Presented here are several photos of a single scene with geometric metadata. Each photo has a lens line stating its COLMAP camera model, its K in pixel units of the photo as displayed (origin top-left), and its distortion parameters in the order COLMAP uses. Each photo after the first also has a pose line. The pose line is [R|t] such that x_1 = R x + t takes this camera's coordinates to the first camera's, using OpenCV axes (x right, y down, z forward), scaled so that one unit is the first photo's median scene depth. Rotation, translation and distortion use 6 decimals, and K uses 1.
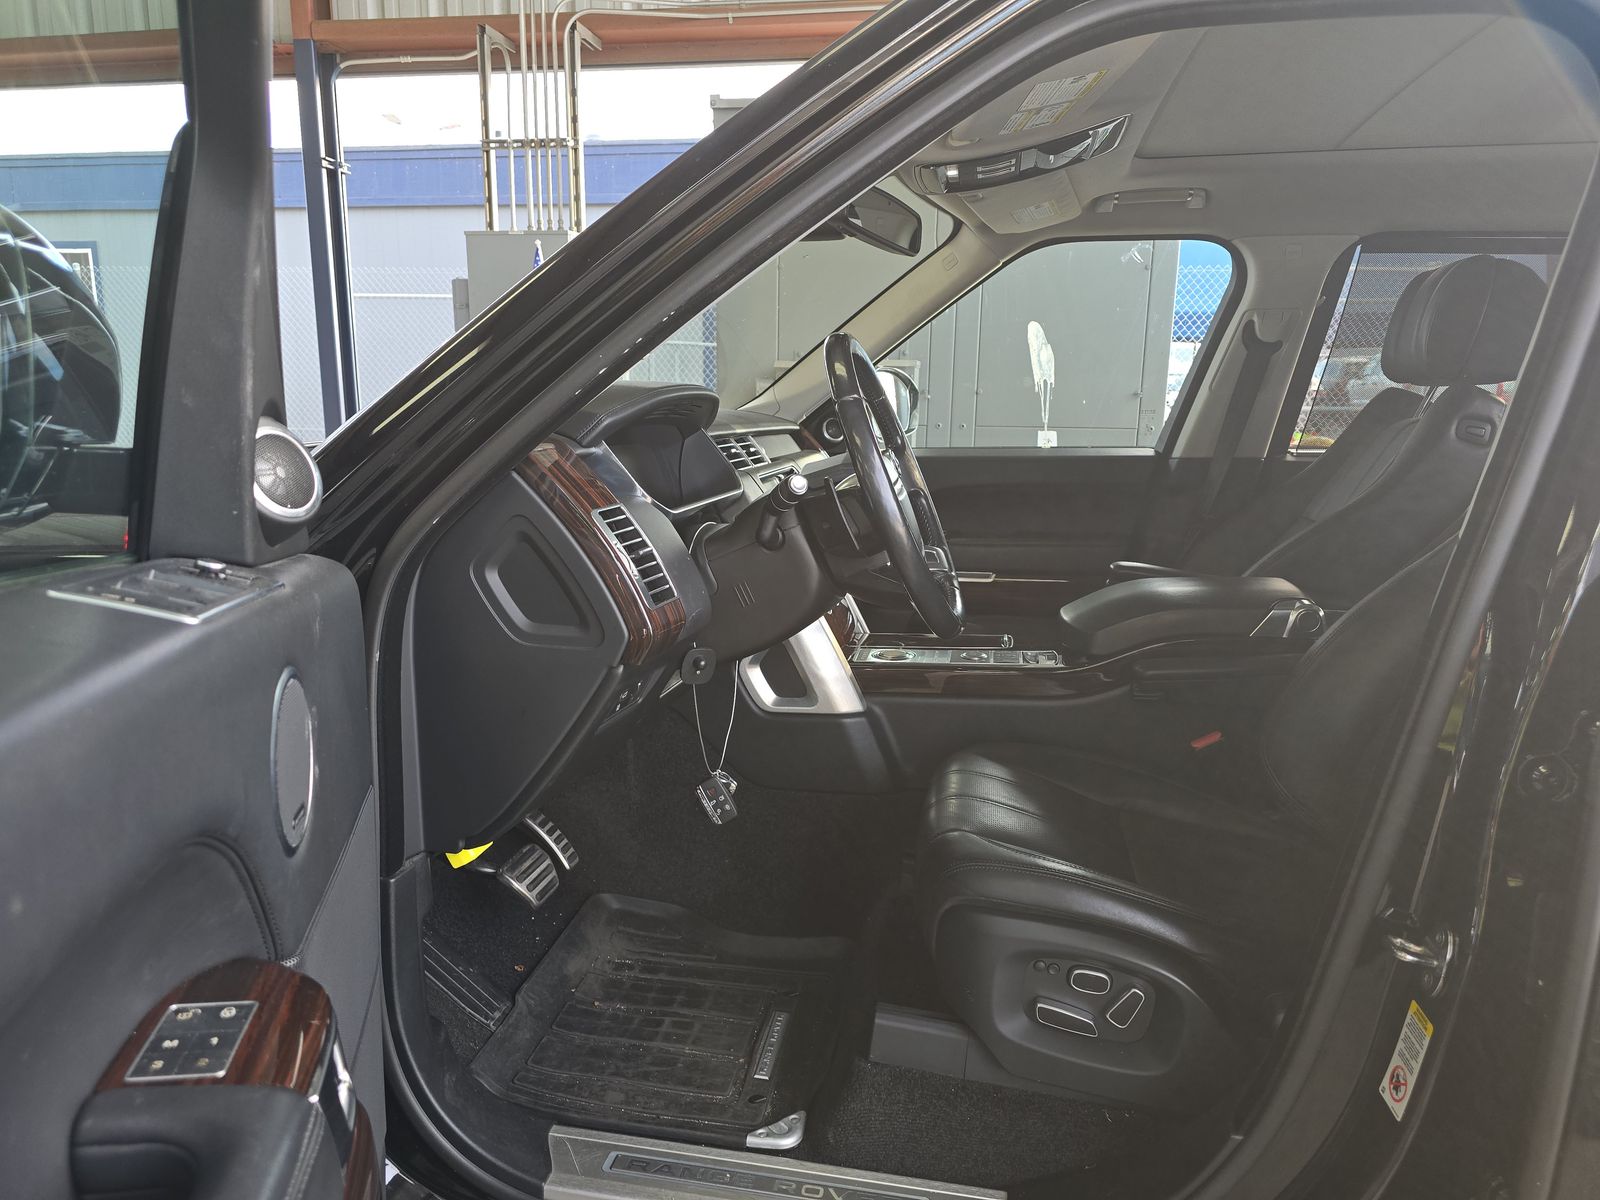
lens RADIAL K [[1093.7, 0, 800.0], [0, 1093.7, 600.0], [0, 0, 1]] dist [0.041259, -0.040698]
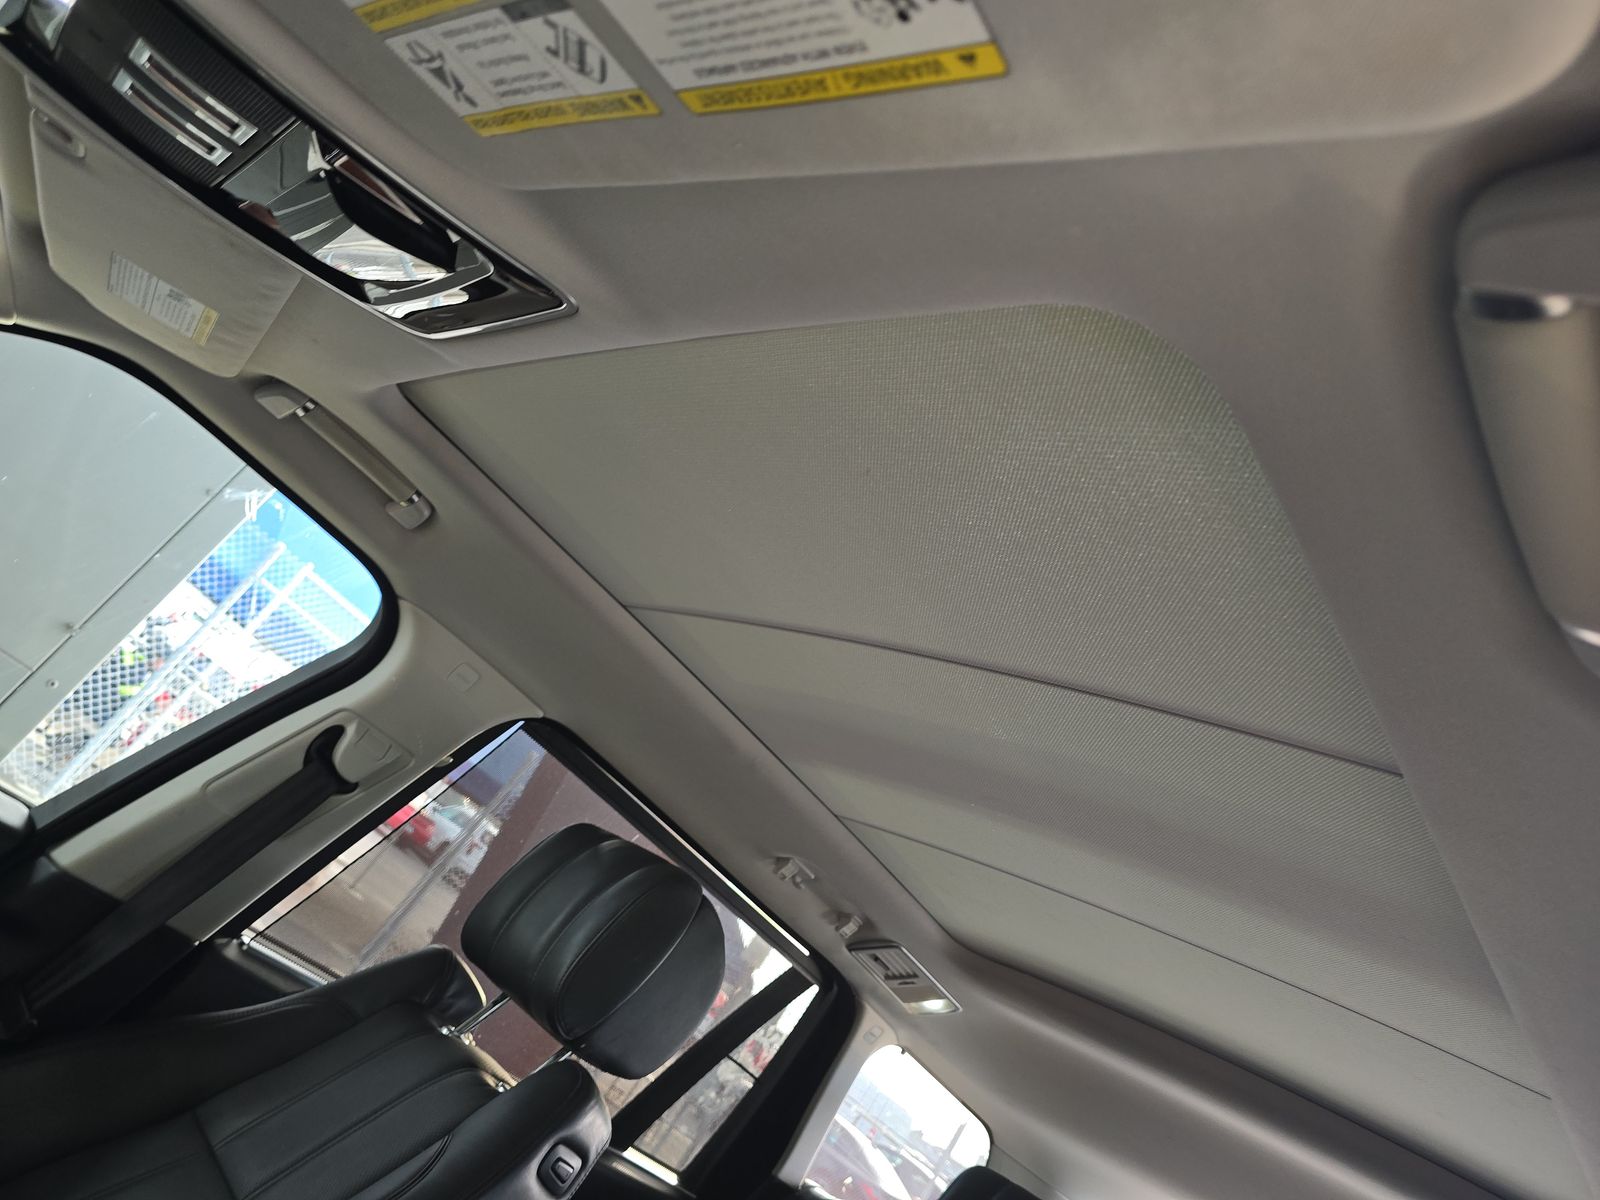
lens RADIAL K [[1093.7, 0, 800.0], [0, 1093.7, 600.0], [0, 0, 1]] dist [0.041259, -0.040698]
pose [[0.443605, 0.613734, 0.653105, 0.096848], [-0.429048, 0.785227, -0.446471, -0.149972], [-0.786850, -0.082156, 0.611652, 0.460331]]
